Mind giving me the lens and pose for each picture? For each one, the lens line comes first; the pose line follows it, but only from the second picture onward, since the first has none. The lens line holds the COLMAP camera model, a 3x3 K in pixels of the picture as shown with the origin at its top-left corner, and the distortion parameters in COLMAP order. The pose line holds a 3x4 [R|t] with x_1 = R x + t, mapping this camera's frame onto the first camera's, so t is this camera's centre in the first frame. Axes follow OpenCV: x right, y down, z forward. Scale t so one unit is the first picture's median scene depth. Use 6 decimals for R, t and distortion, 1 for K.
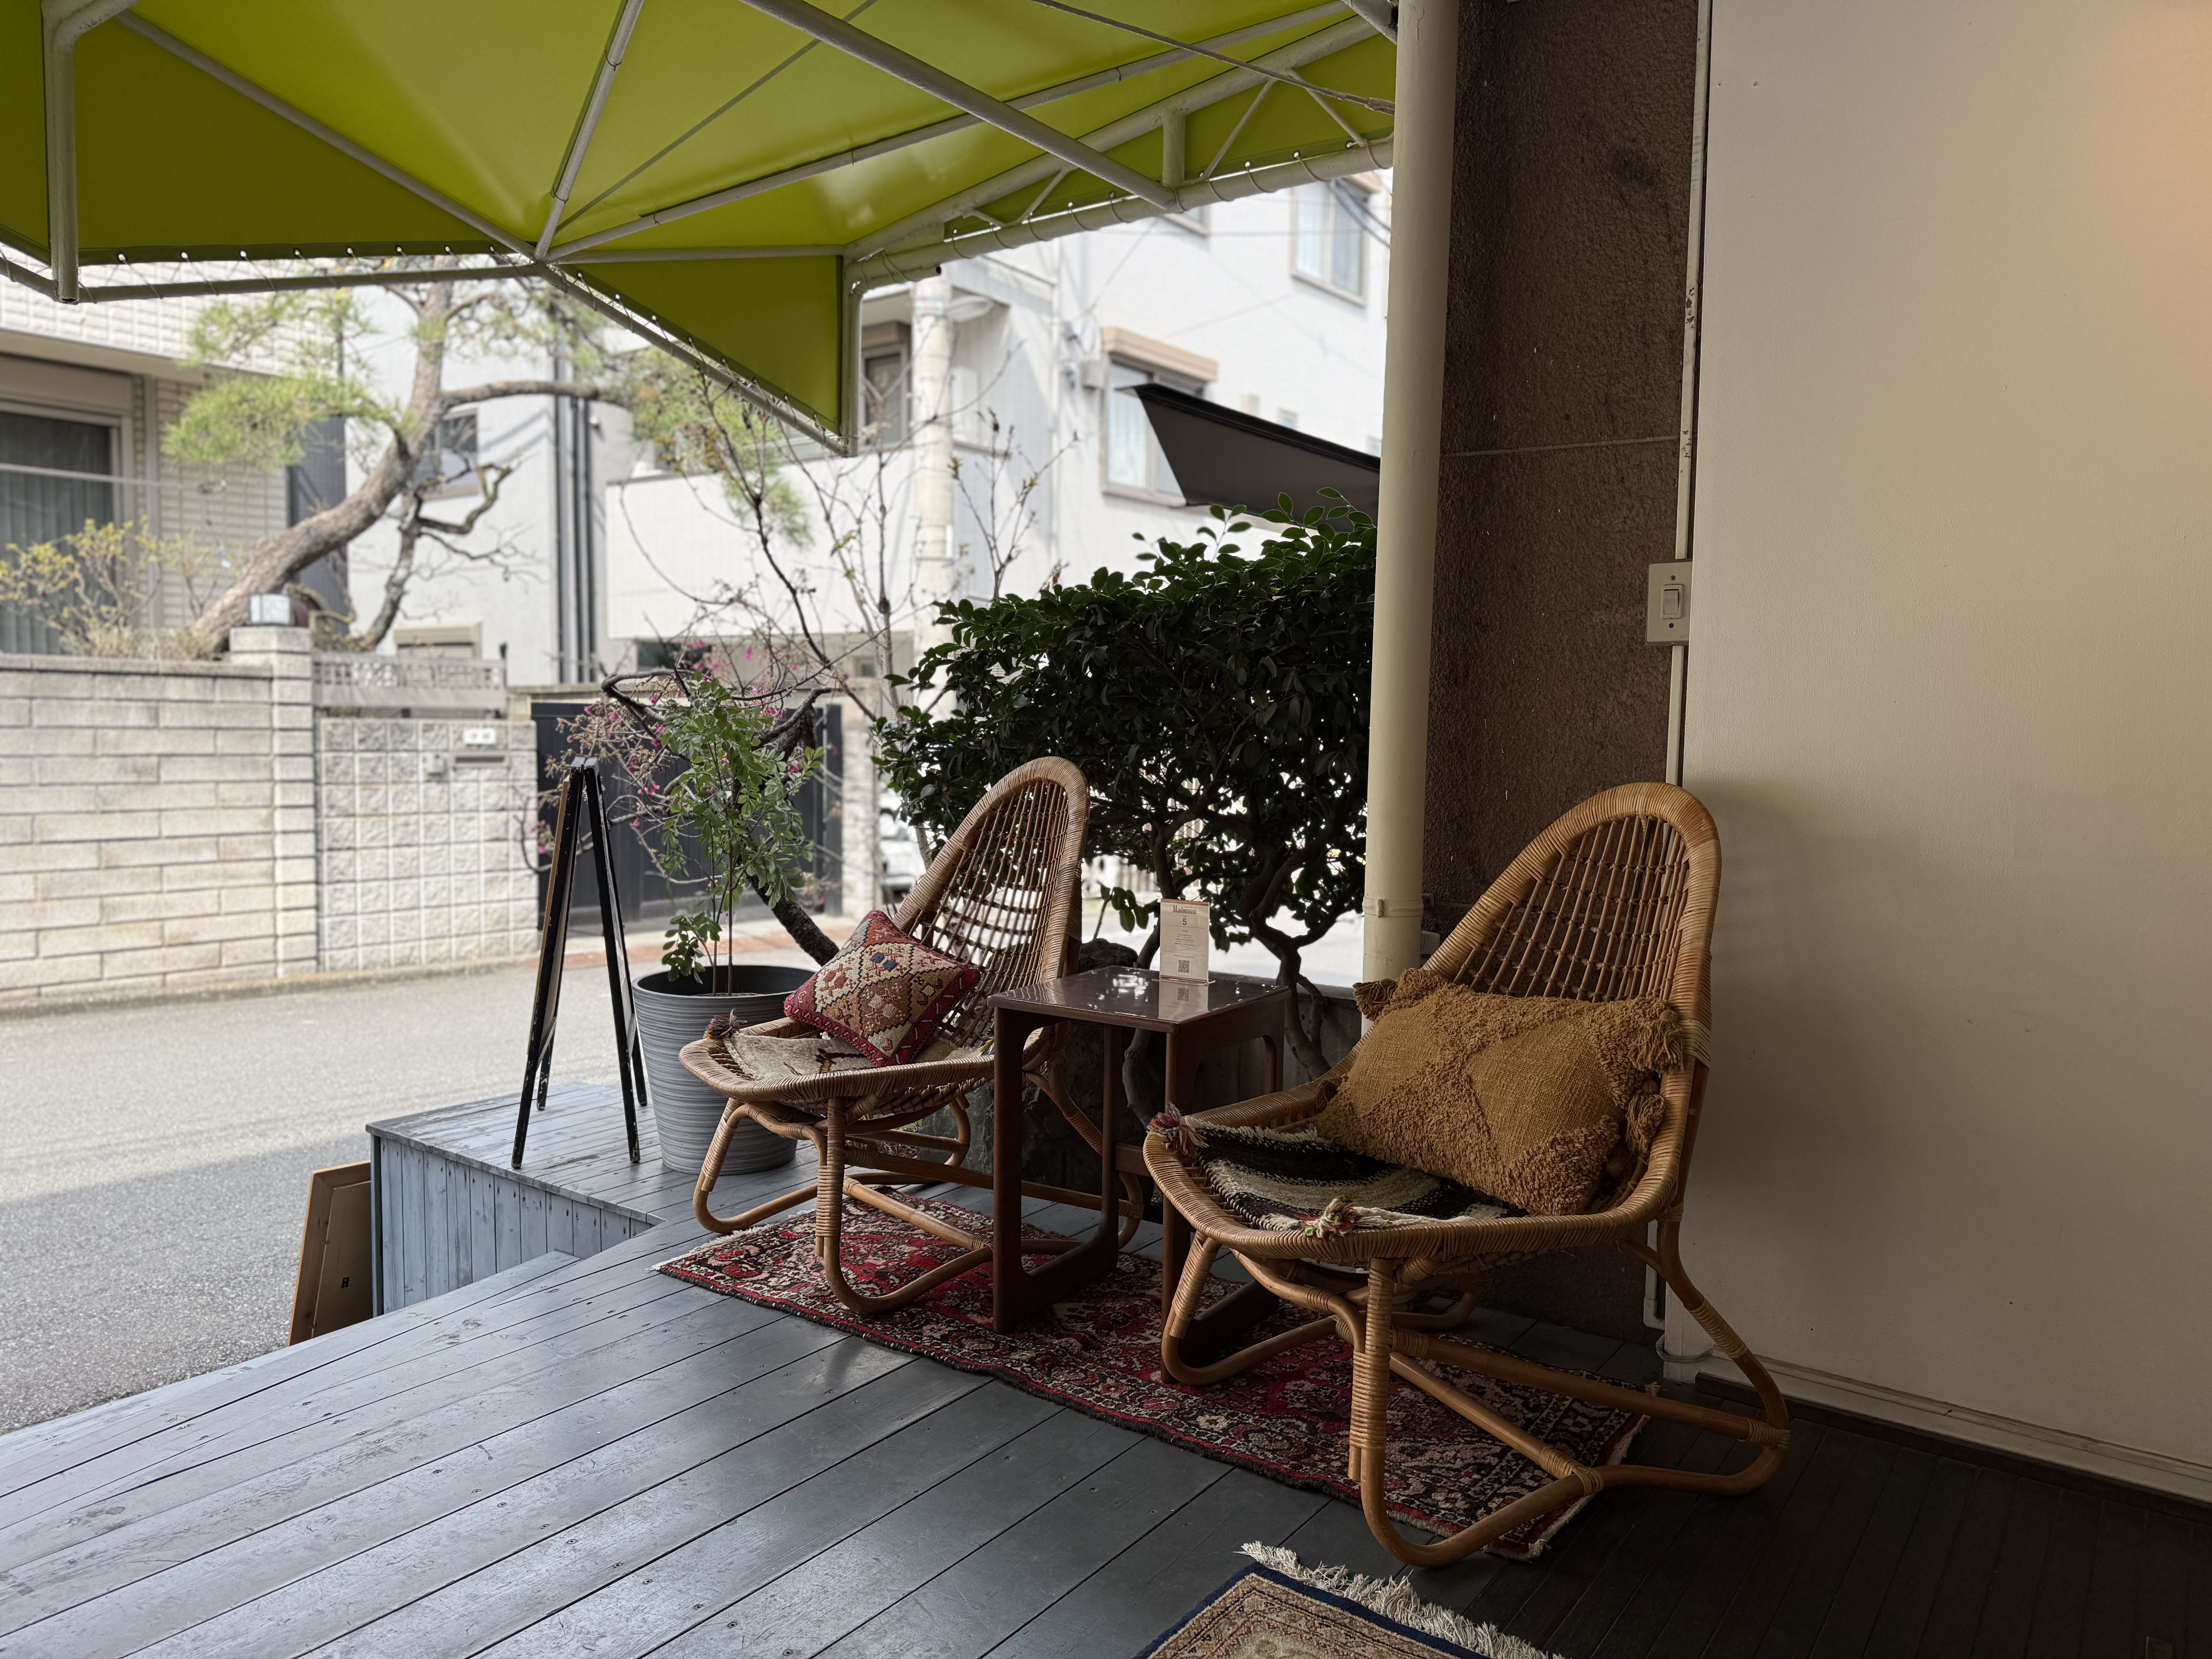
lens RADIAL K [[1578.2, 0, 1106.0], [0, 1578.2, 829.5], [0, 0, 1]] dist [-0.005758, 0.006122]
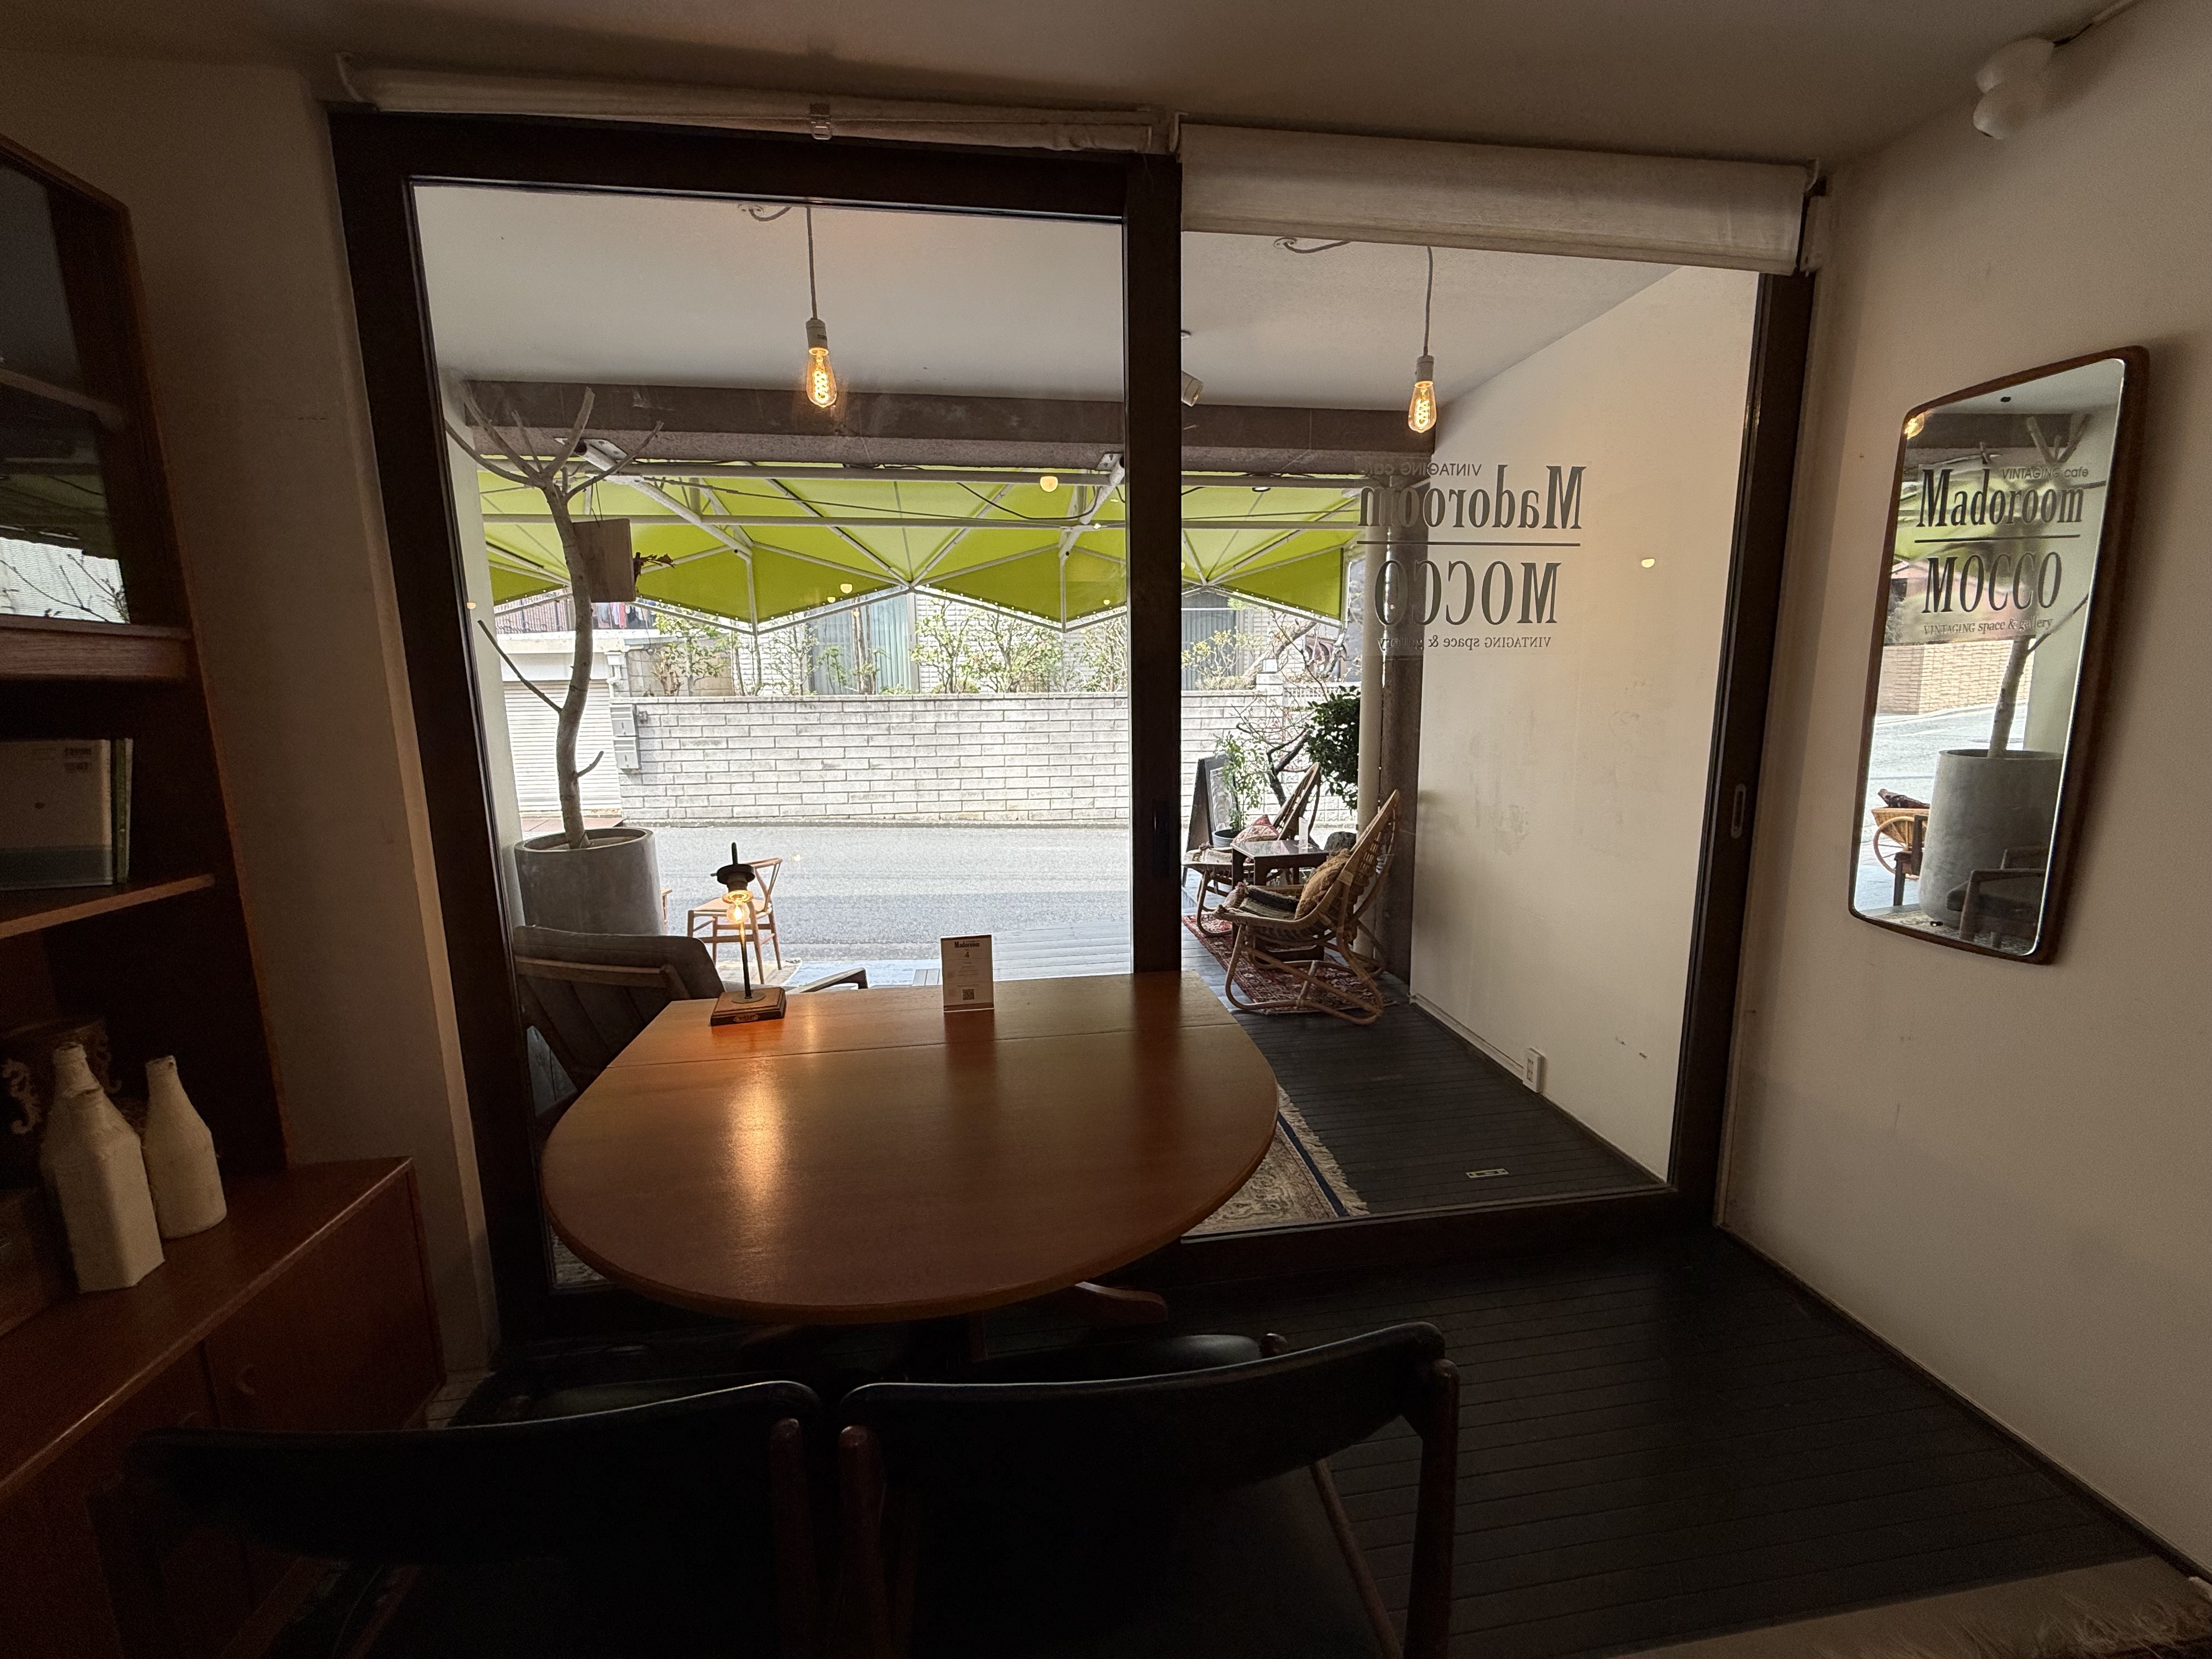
lens RADIAL K [[881.2, 0, 1106.3], [0, 881.2, 838.2], [0, 0, 1]] dist [0.000567, 0.000225]
pose [[0.702990, 0.098361, -0.704365, 0.269765], [-0.026810, 0.993351, 0.111958, -0.027057], [0.710694, -0.059821, 0.700953, -0.119857]]
